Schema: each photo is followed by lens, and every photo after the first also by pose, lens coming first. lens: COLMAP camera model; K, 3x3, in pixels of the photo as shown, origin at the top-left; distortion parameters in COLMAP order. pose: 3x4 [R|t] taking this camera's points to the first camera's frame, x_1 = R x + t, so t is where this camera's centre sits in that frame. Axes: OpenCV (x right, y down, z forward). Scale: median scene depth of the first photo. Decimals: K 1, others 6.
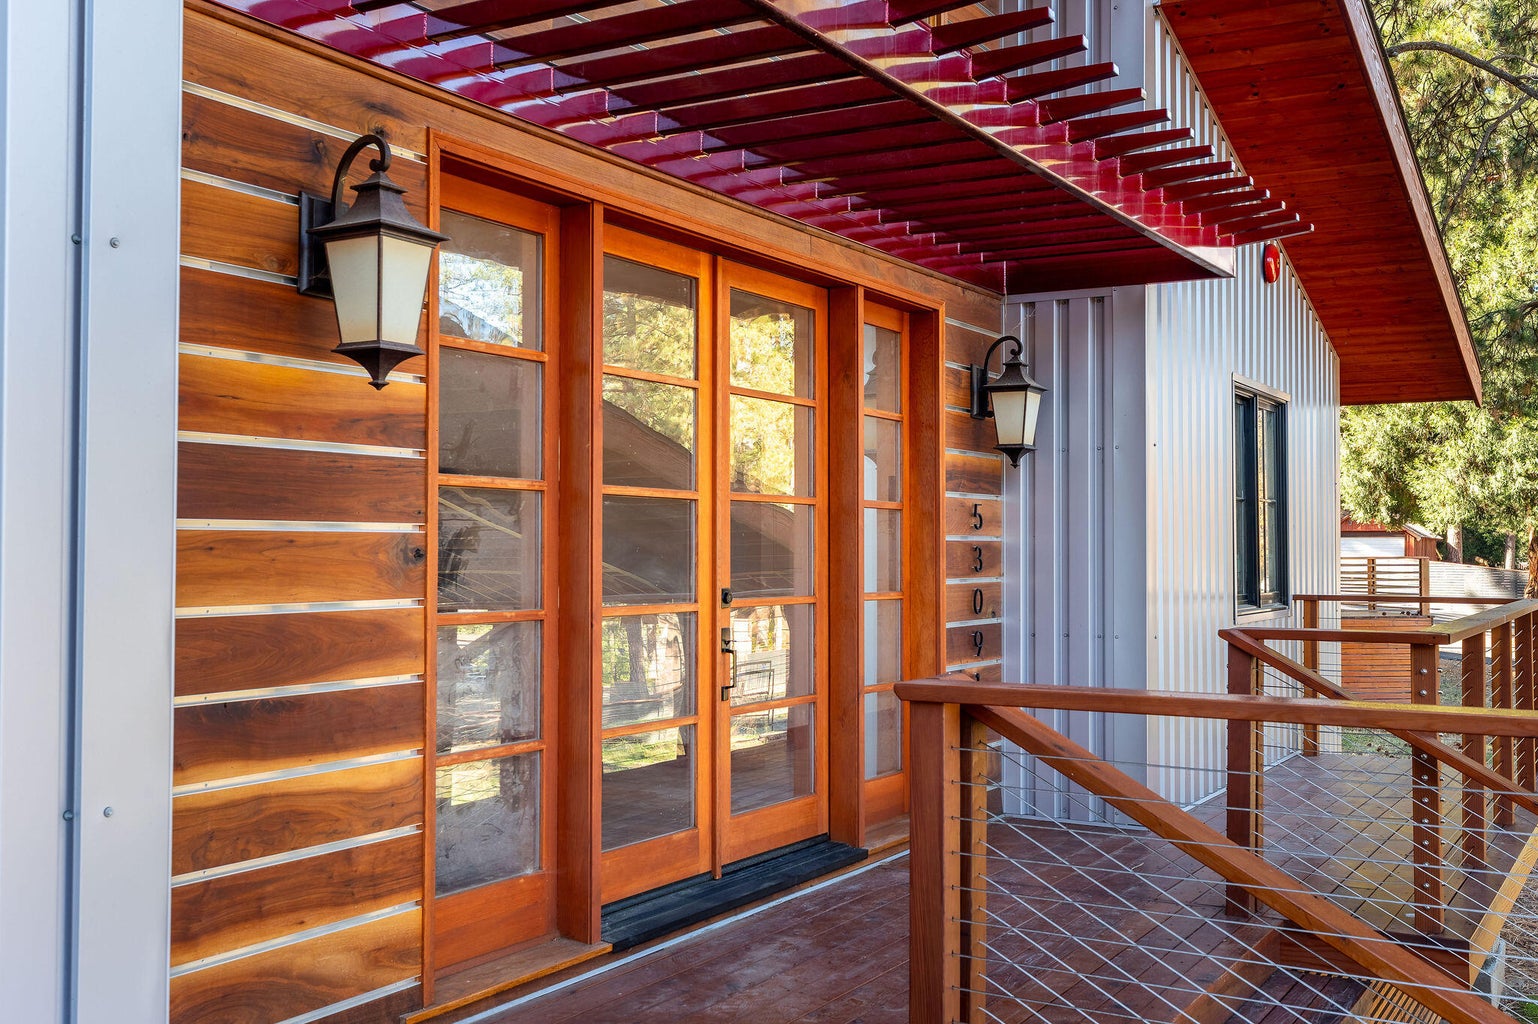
lens RADIAL K [[1535.9, 0, 765.0], [0, 1535.9, 510.6], [0, 0, 1]] dist [0.015536, 0.000000]
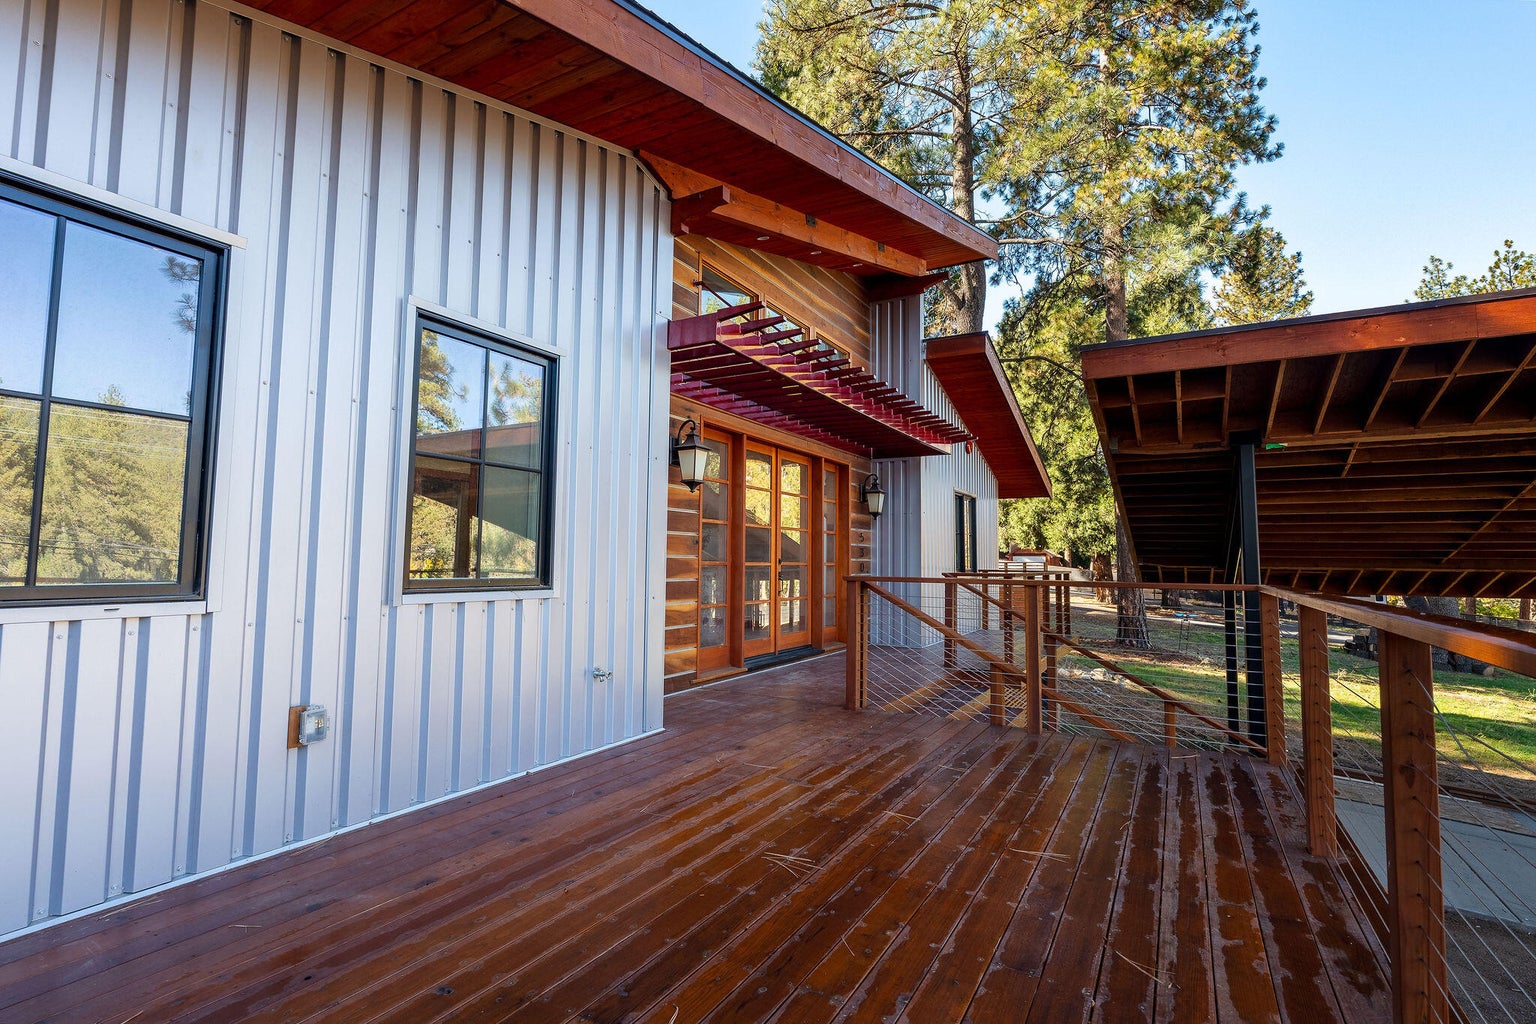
lens RADIAL K [[700.1, 0, 777.6], [0, 700.1, 512.3], [0, 0, 1]] dist [-0.003379, 0.000856]
pose [[0.999683, 0.009211, 0.023433, -0.052935], [-0.008171, 0.998994, -0.044098, 0.017830], [-0.023815, 0.043892, 0.998752, -0.318171]]
